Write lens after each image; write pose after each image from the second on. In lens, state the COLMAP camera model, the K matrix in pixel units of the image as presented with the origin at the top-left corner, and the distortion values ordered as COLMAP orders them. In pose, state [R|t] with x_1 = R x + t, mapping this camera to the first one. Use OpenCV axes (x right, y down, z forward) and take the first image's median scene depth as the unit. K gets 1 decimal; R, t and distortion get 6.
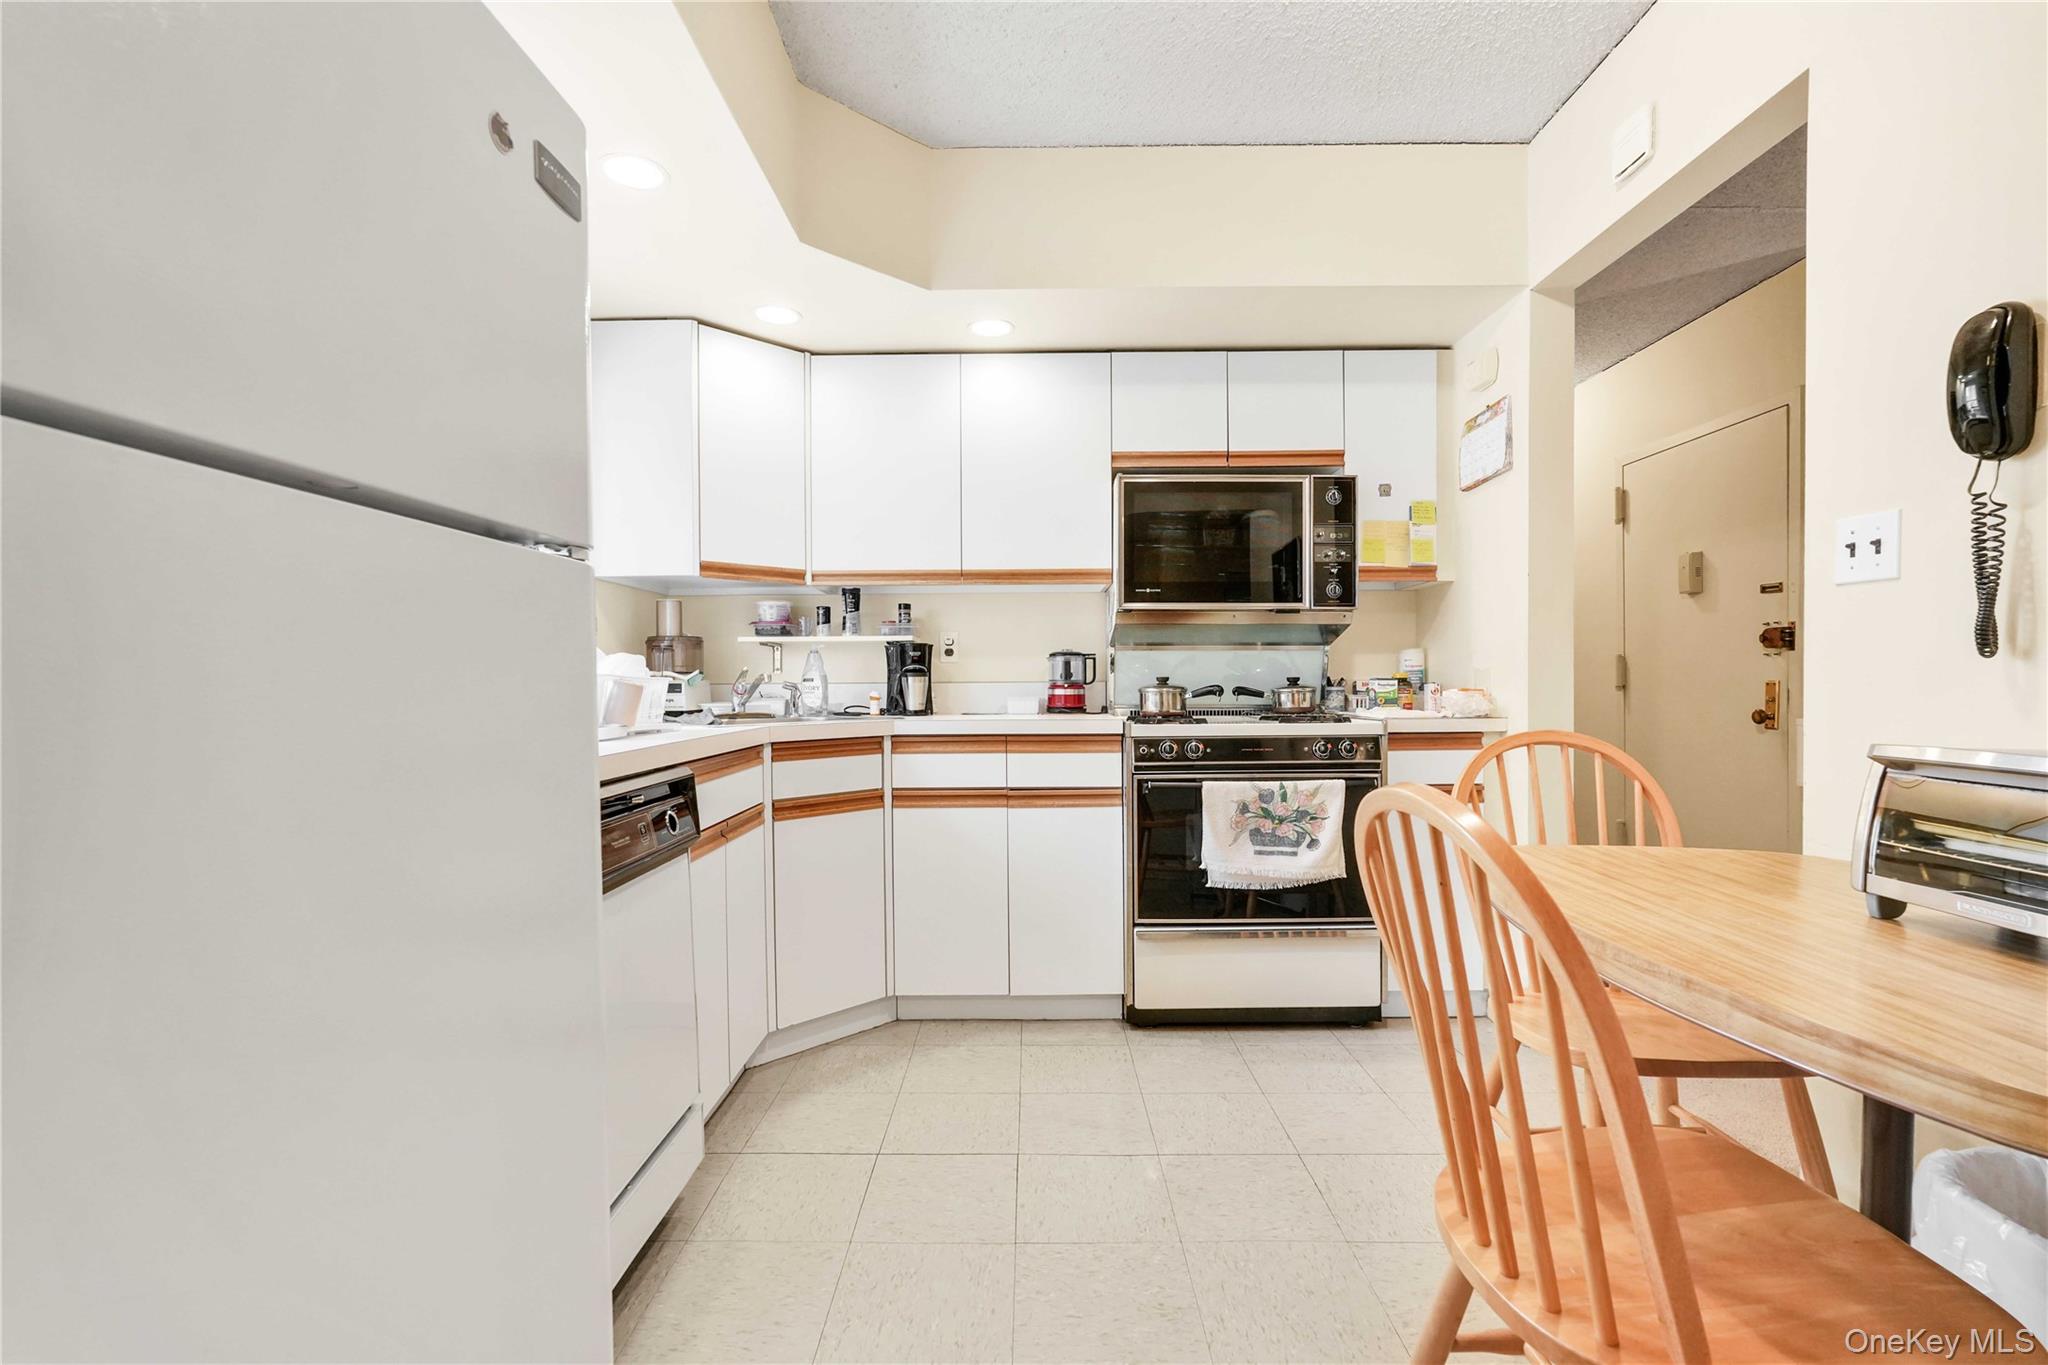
lens RADIAL K [[909.7, 0, 1025.8], [0, 909.7, 693.8], [0, 0, 1]] dist [-0.002382, 0.002491]
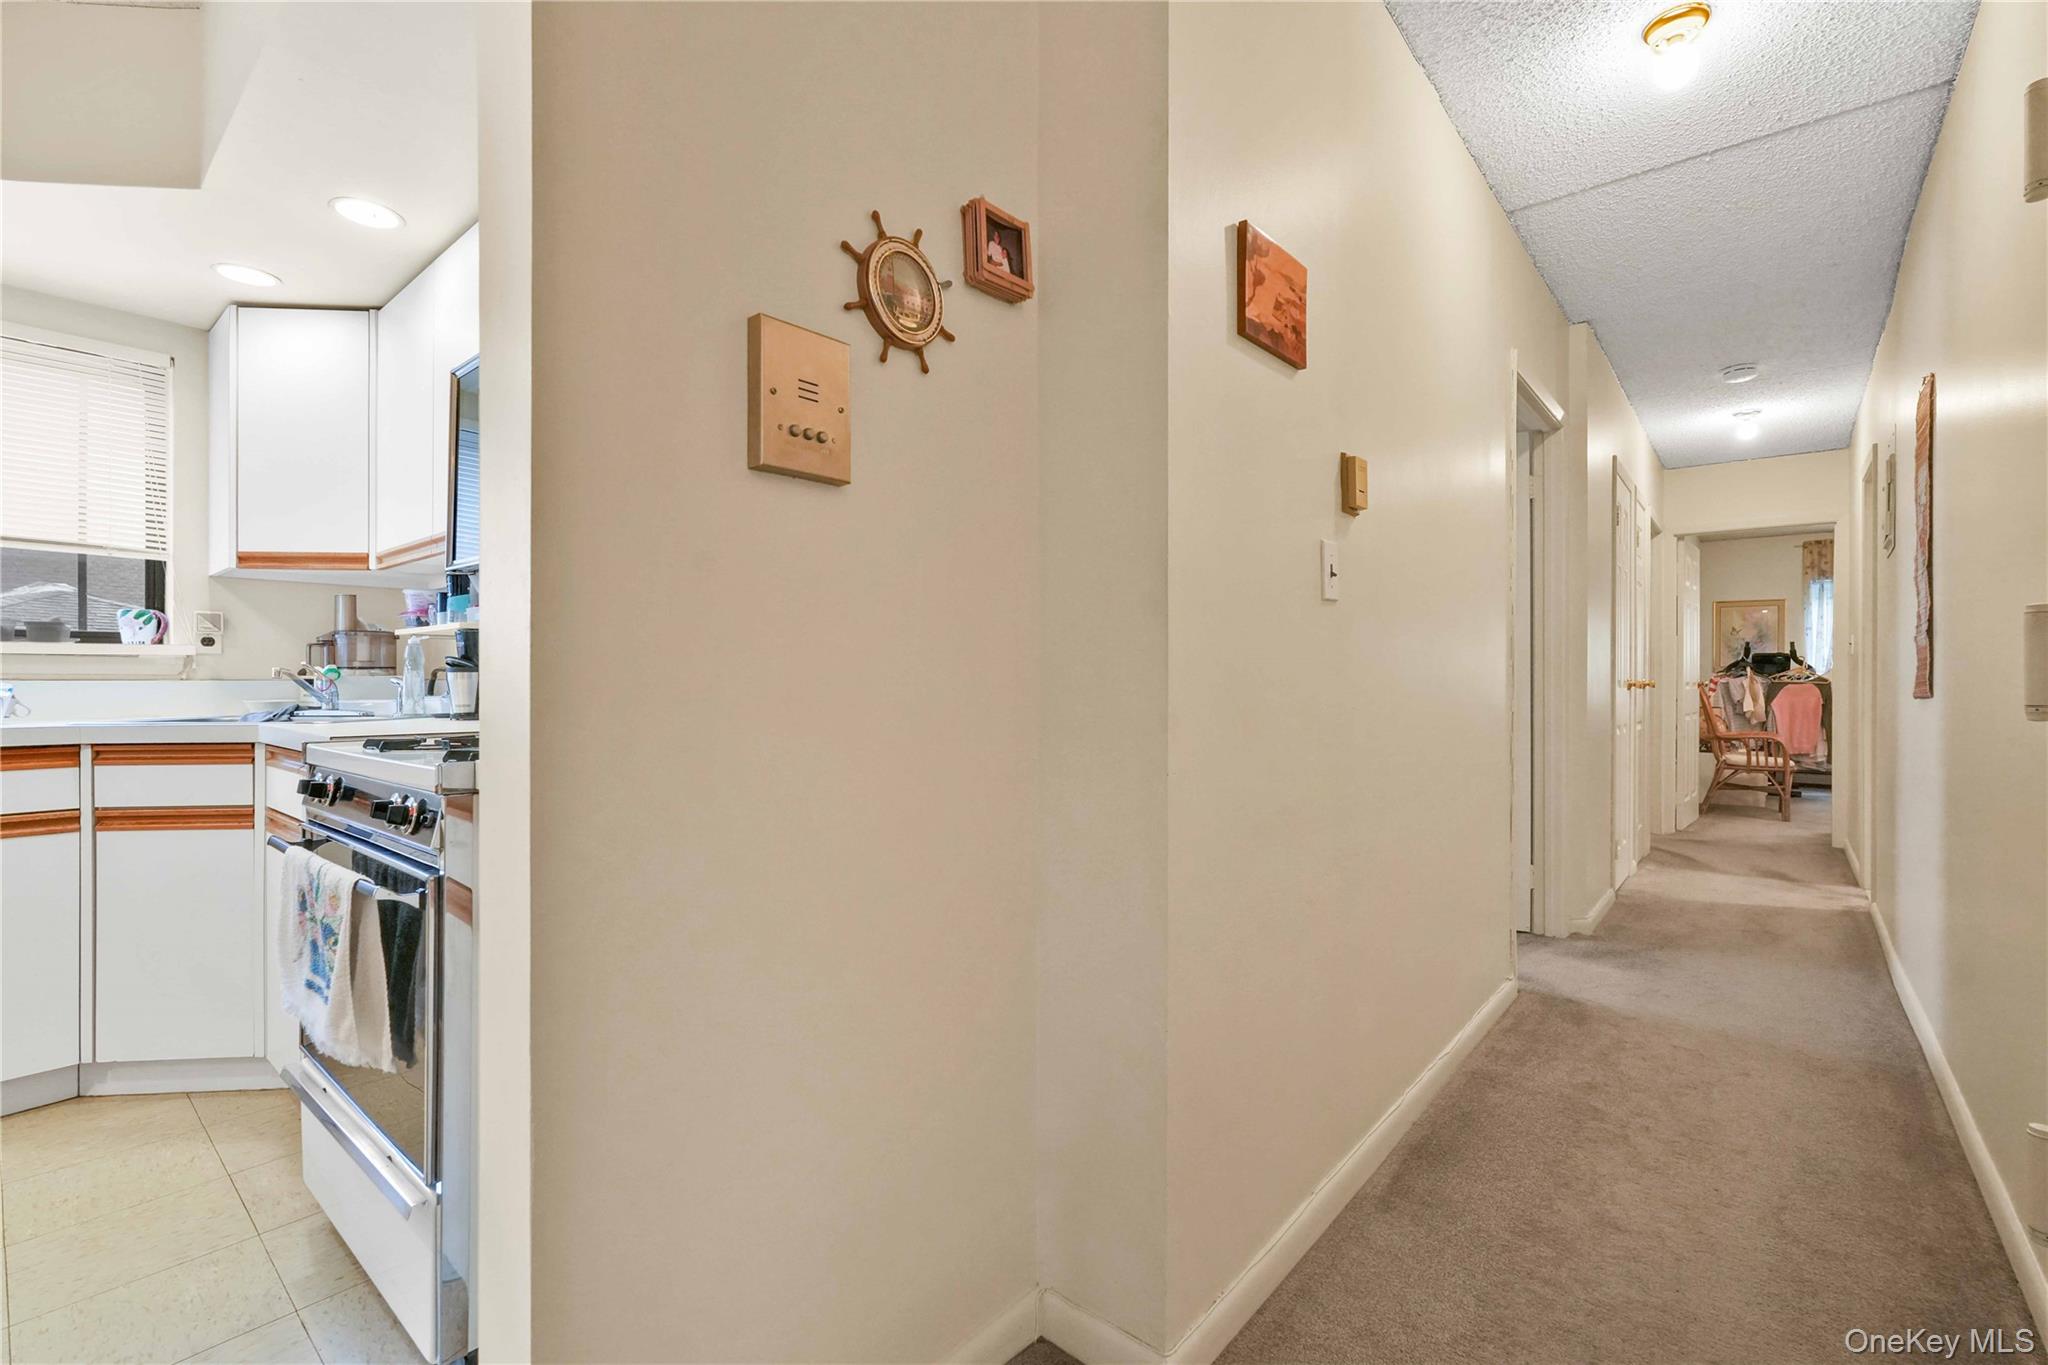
lens RADIAL K [[909.7, 0, 1006.0], [0, 909.7, 679.5], [0, 0, 1]] dist [-0.002382, 0.002491]
pose [[0.763226, 0.006406, -0.646100, 0.880232], [-0.011494, 0.999927, -0.003664, -0.016416], [0.646030, 0.010223, 0.763244, 0.782428]]
